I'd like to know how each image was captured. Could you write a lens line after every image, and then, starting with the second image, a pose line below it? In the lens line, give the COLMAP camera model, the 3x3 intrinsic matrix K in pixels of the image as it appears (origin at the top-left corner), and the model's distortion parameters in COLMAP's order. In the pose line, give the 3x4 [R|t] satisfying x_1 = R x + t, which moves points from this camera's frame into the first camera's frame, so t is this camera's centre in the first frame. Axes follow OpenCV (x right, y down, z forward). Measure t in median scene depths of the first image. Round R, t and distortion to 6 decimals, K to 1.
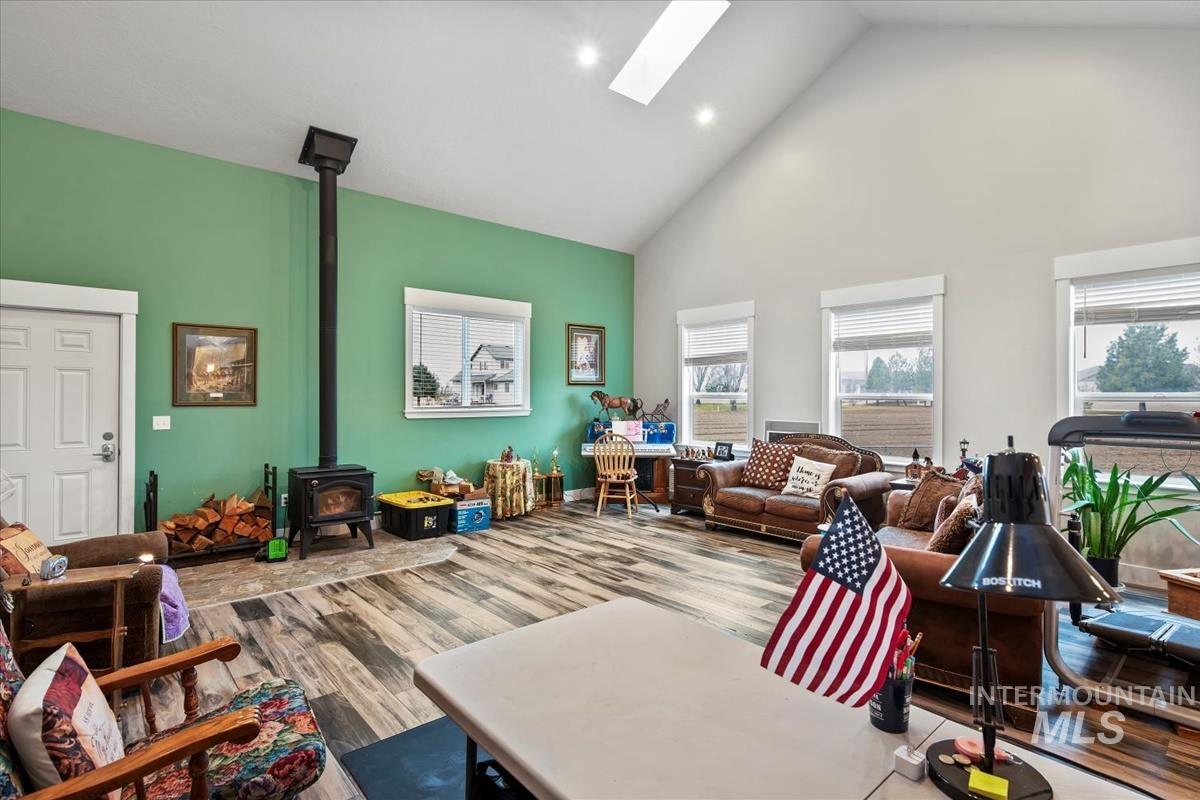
lens RADIAL K [[592.0, 0, 600.3], [0, 592.0, 397.1], [0, 0, 1]] dist [0.001685, -0.000885]
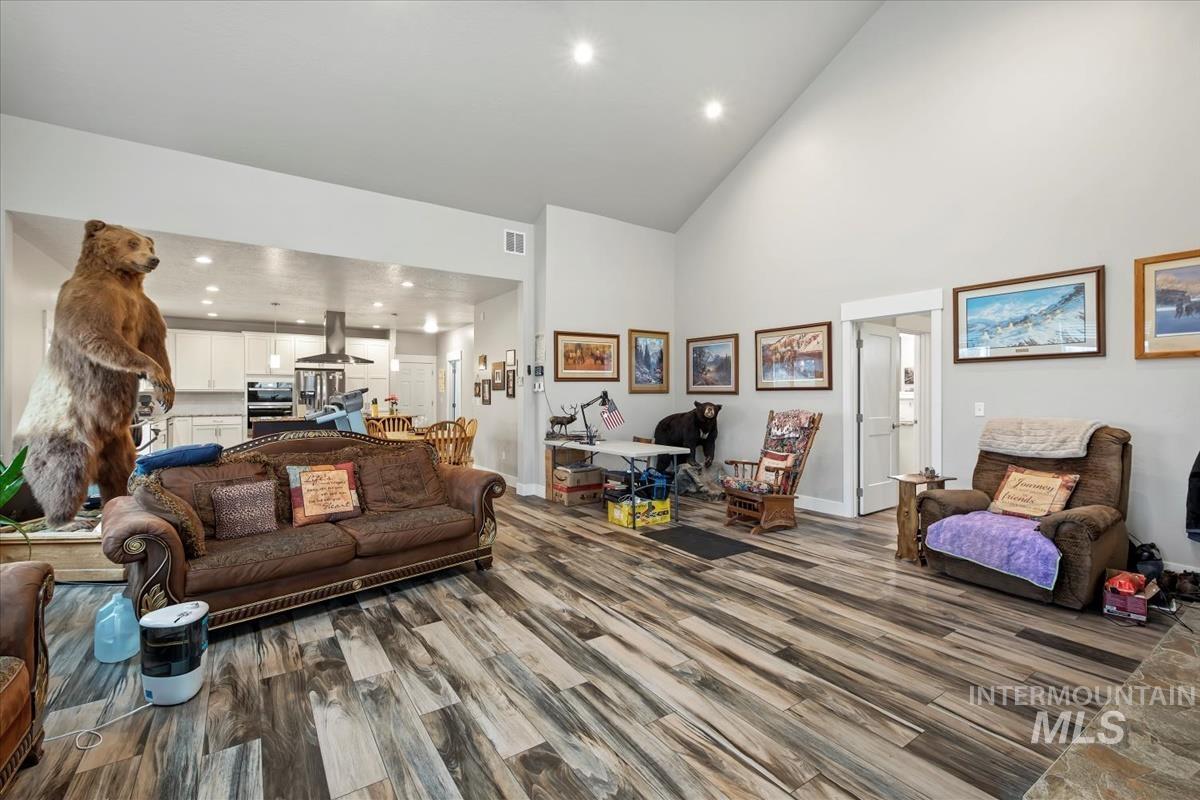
lens RADIAL K [[514.4, 0, 606.9], [0, 514.4, 395.0], [0, 0, 1]] dist [0.007897, 0.000551]
pose [[-0.994178, -0.005469, 0.107612, -0.039770], [-0.005211, 0.999983, 0.002678, 0.021984], [-0.107625, 0.002102, -0.994189, 1.486350]]
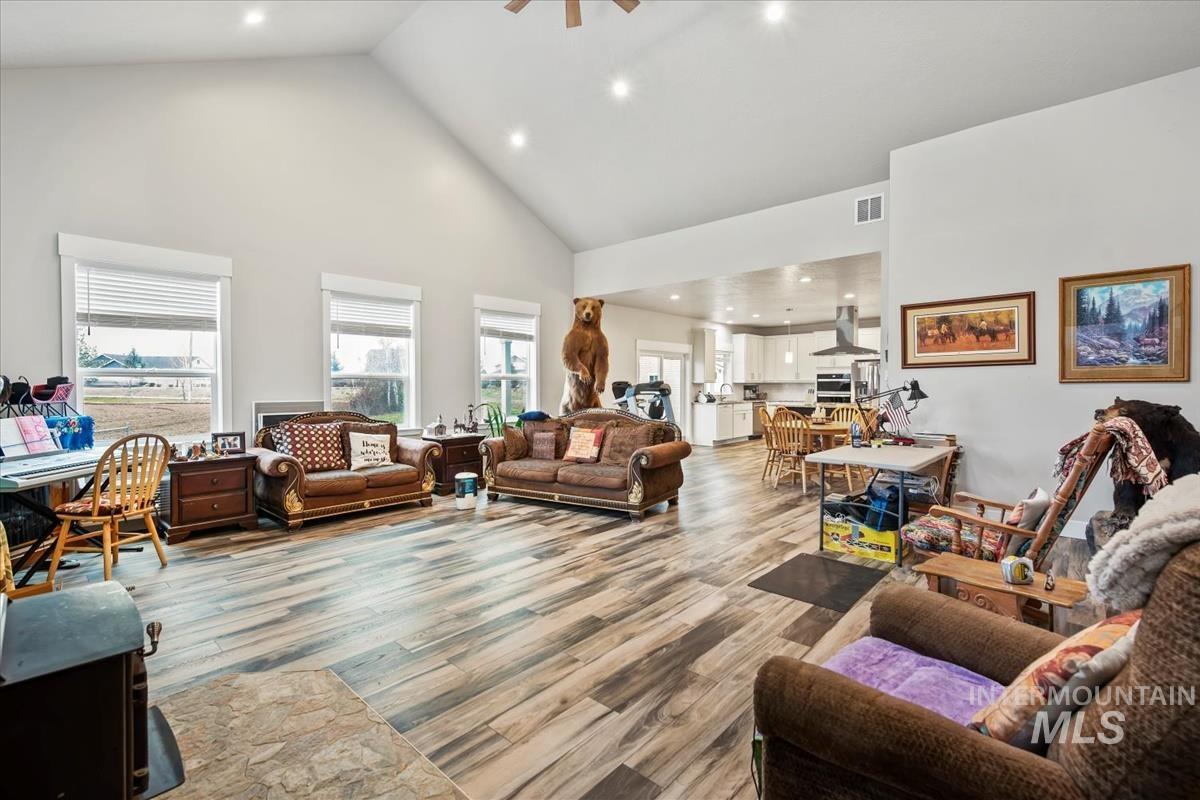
lens RADIAL K [[536.8, 0, 598.1], [0, 536.8, 395.4], [0, 0, 1]] dist [0.004306, 0.000180]
pose [[-0.123481, -0.024984, 0.992032, -0.849650], [0.002964, 0.999669, 0.025545, 0.015771], [-0.992343, 0.006095, -0.123366, 0.894902]]
